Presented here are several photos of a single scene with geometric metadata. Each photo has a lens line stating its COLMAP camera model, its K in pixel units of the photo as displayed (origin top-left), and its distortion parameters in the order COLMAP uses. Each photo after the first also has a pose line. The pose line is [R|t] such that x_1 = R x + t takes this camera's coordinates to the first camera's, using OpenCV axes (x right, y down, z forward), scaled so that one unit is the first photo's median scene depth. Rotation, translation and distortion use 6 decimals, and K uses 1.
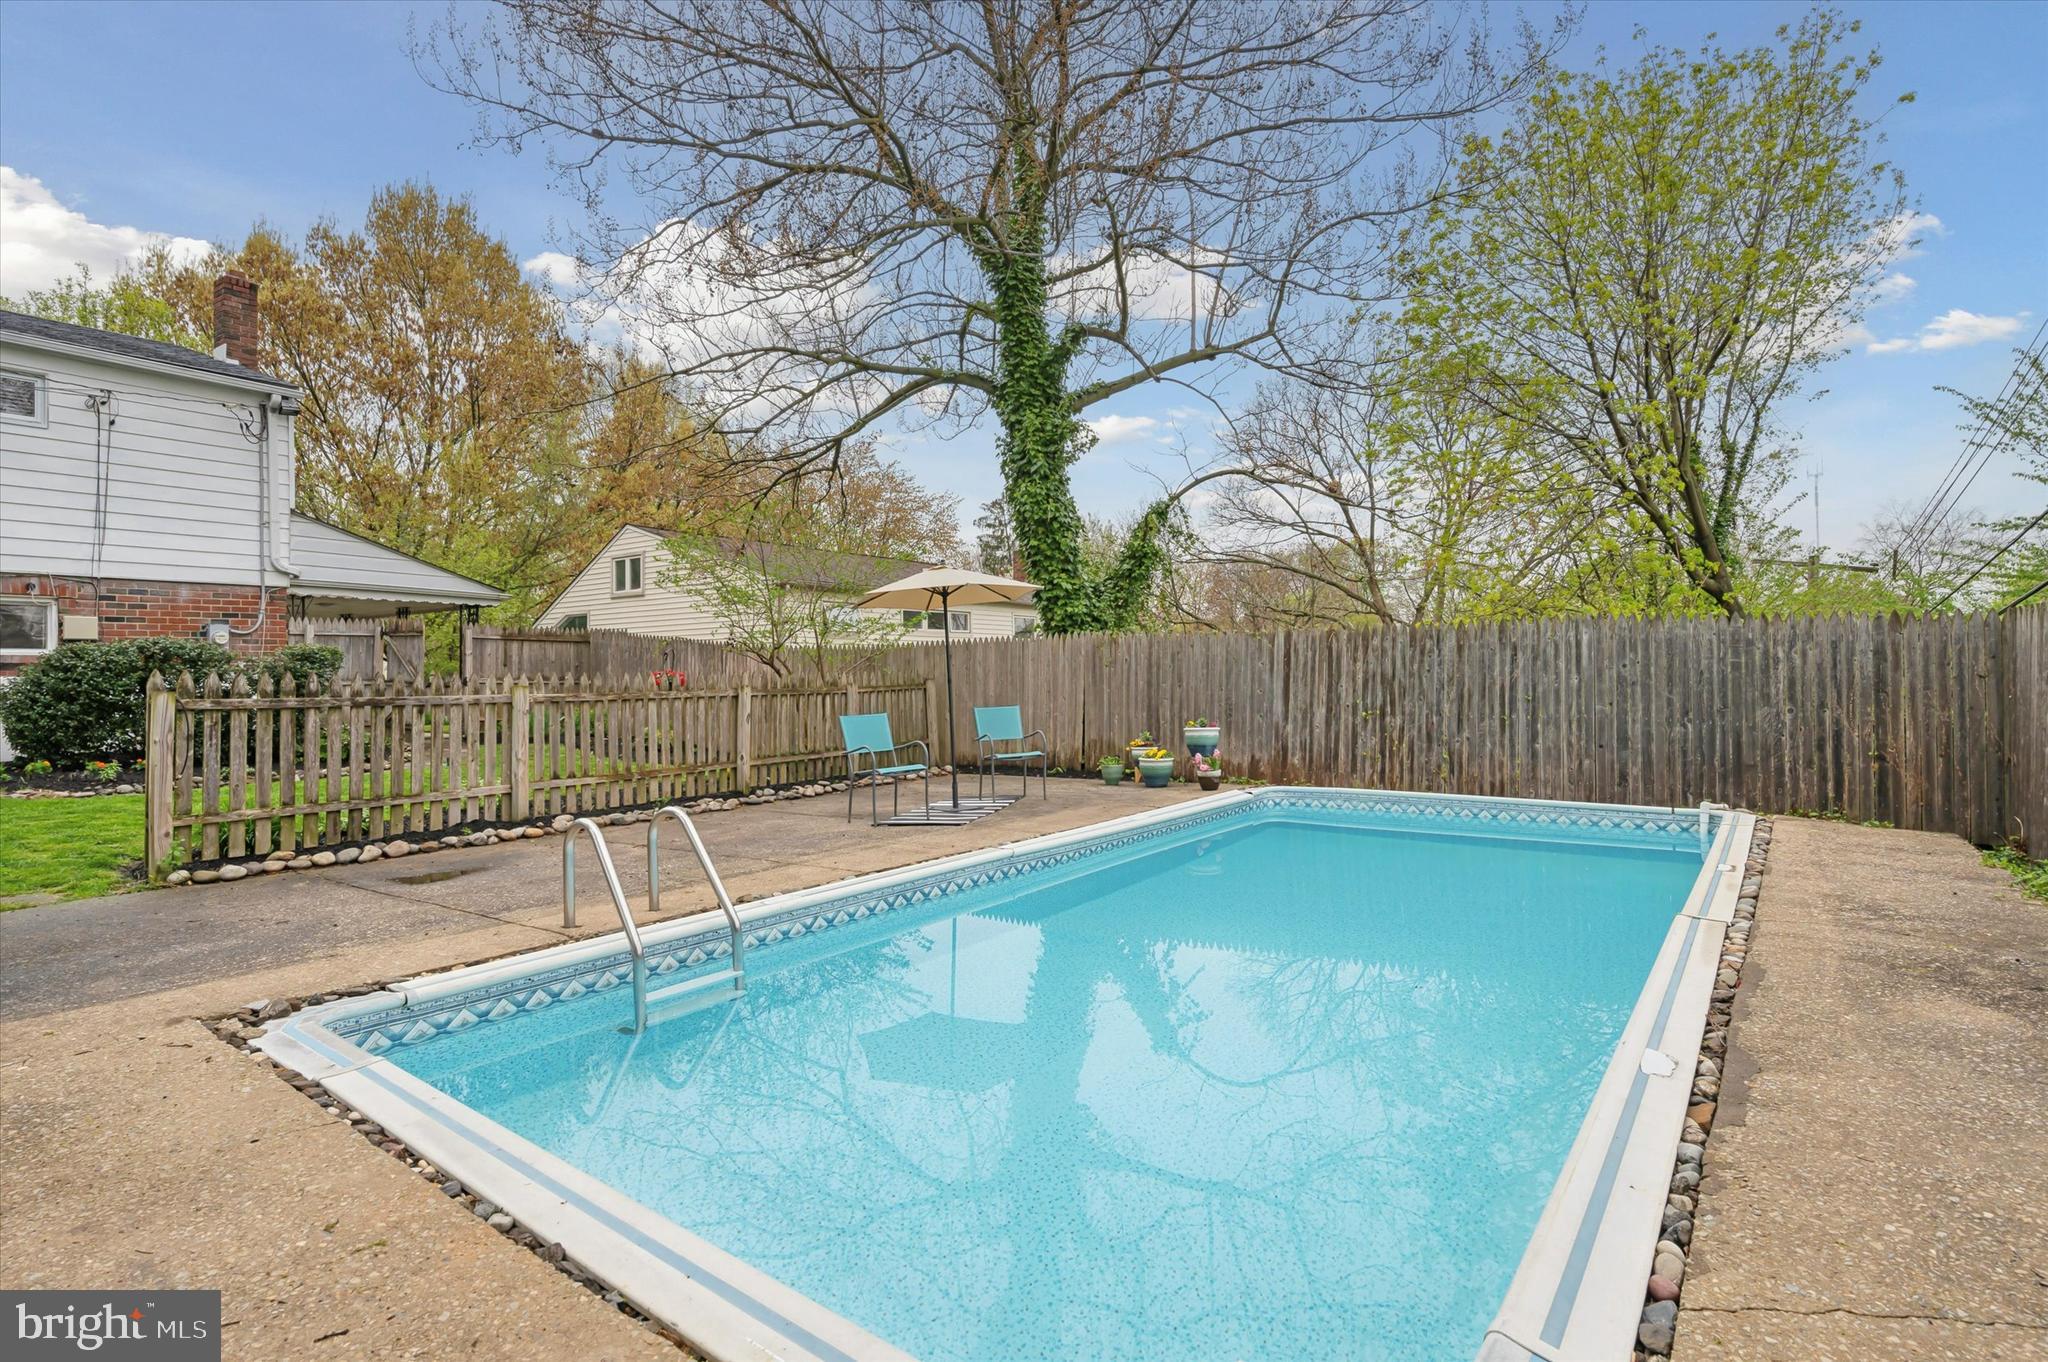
lens RADIAL K [[1009.9, 0, 1024.8], [0, 1009.9, 678.3], [0, 0, 1]] dist [0.000028, -0.000639]
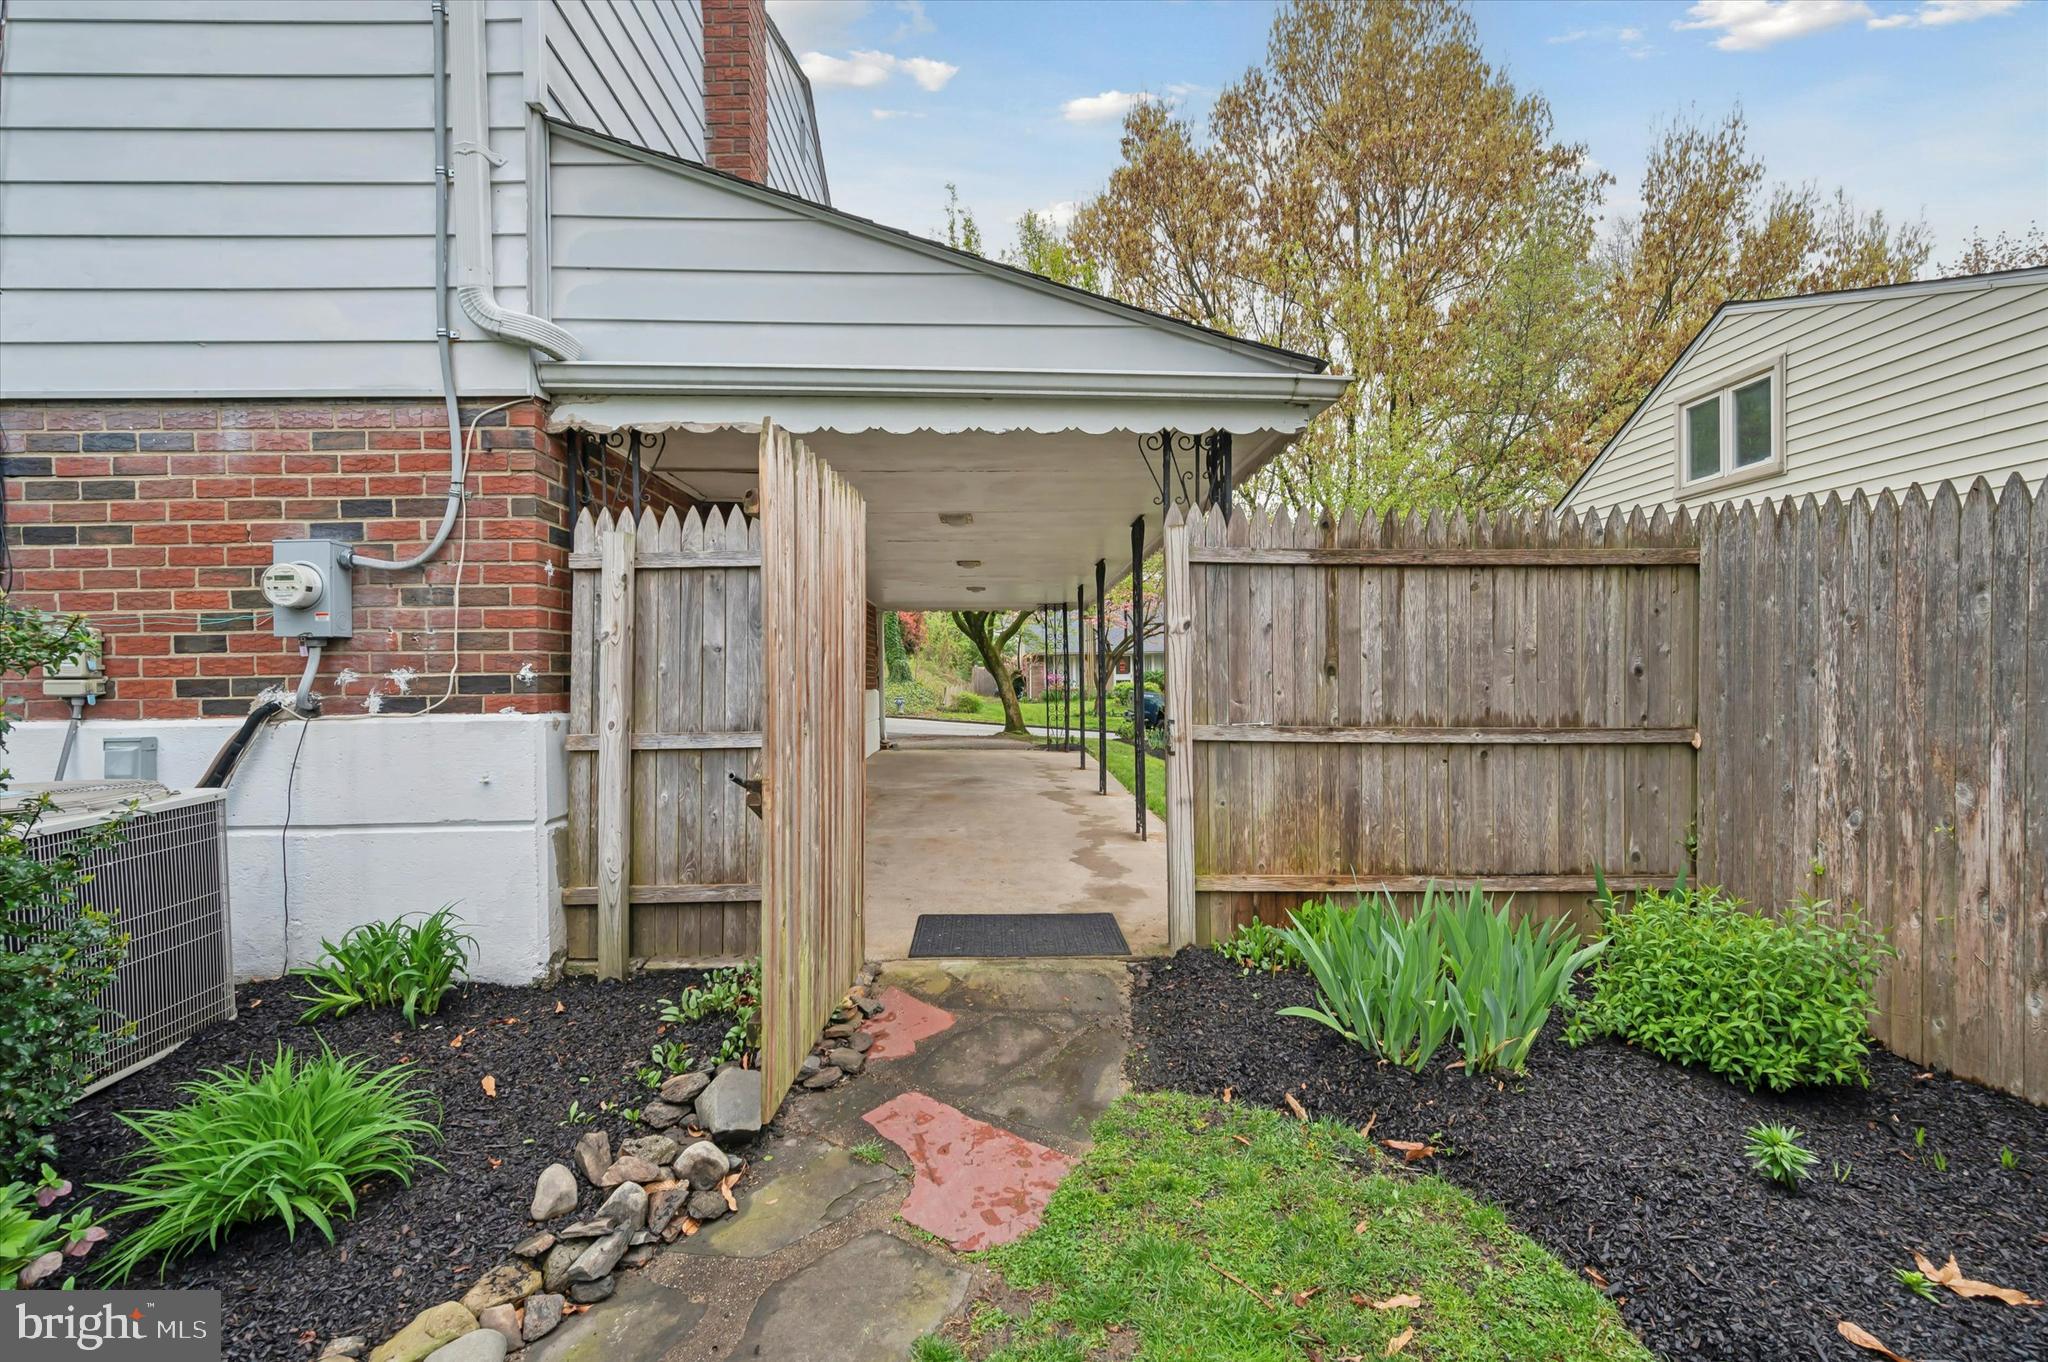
lens RADIAL K [[900.1, 0, 1024.0], [0, 900.1, 681.0], [0, 0, 1]] dist [0.001031, 0.000118]
pose [[0.581114, 0.011451, -0.813742, -0.520031], [0.000412, 0.999897, 0.014365, -0.018548], [0.813822, -0.008683, 0.581049, 1.115241]]
